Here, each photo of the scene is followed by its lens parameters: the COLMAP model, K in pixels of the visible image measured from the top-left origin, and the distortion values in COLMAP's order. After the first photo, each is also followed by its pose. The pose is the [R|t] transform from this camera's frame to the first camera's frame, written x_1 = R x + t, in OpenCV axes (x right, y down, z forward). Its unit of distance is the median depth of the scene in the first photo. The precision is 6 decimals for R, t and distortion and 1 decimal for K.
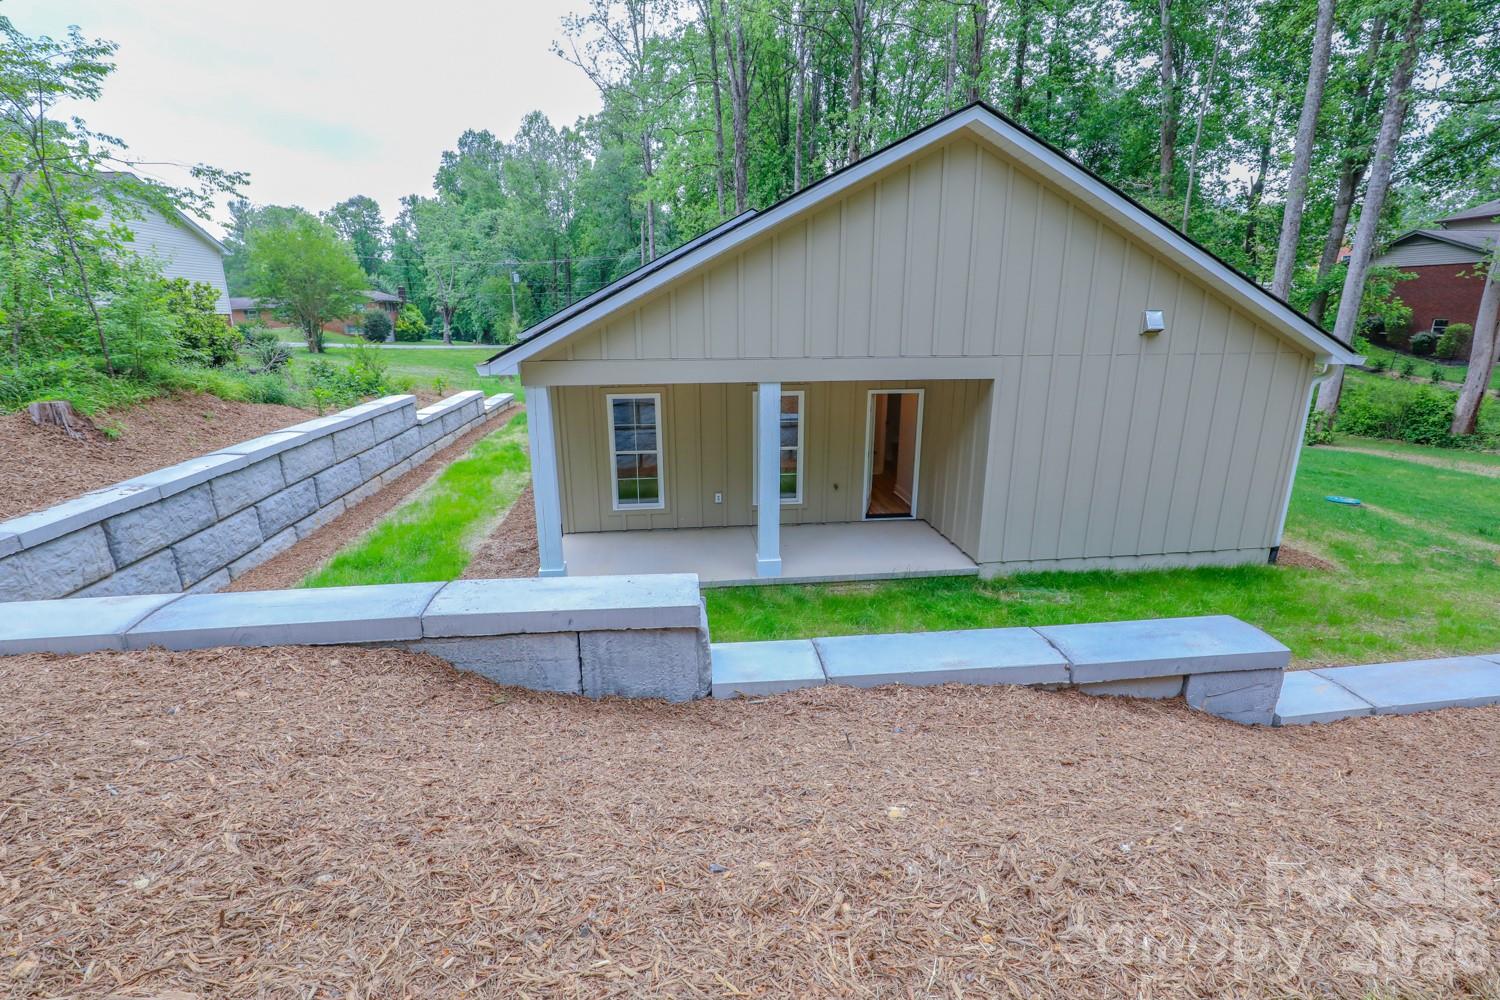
lens RADIAL K [[684.6, 0, 745.5], [0, 684.6, 505.7], [0, 0, 1]] dist [-0.037229, 0.007895]
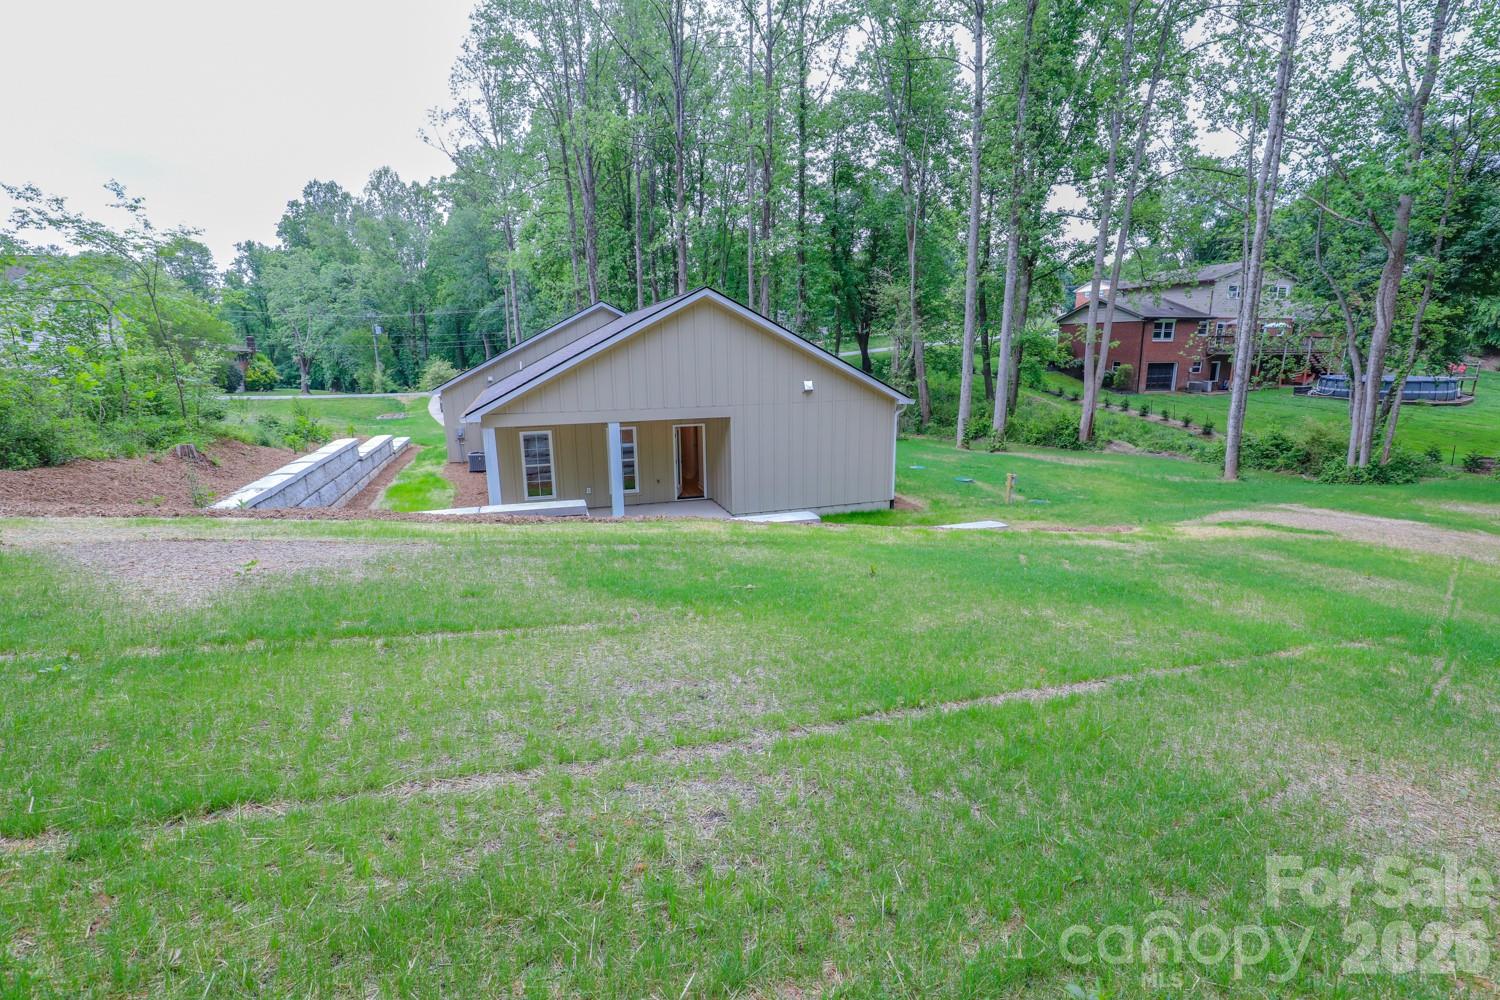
lens RADIAL K [[684.6, 0, 740.1], [0, 684.6, 498.2], [0, 0, 1]] dist [-0.037229, 0.007895]
pose [[0.980664, -0.048877, 0.189500, 0.001786], [0.061083, 0.996381, -0.059112, 0.033315], [-0.185925, 0.069544, 0.980100, -0.186290]]
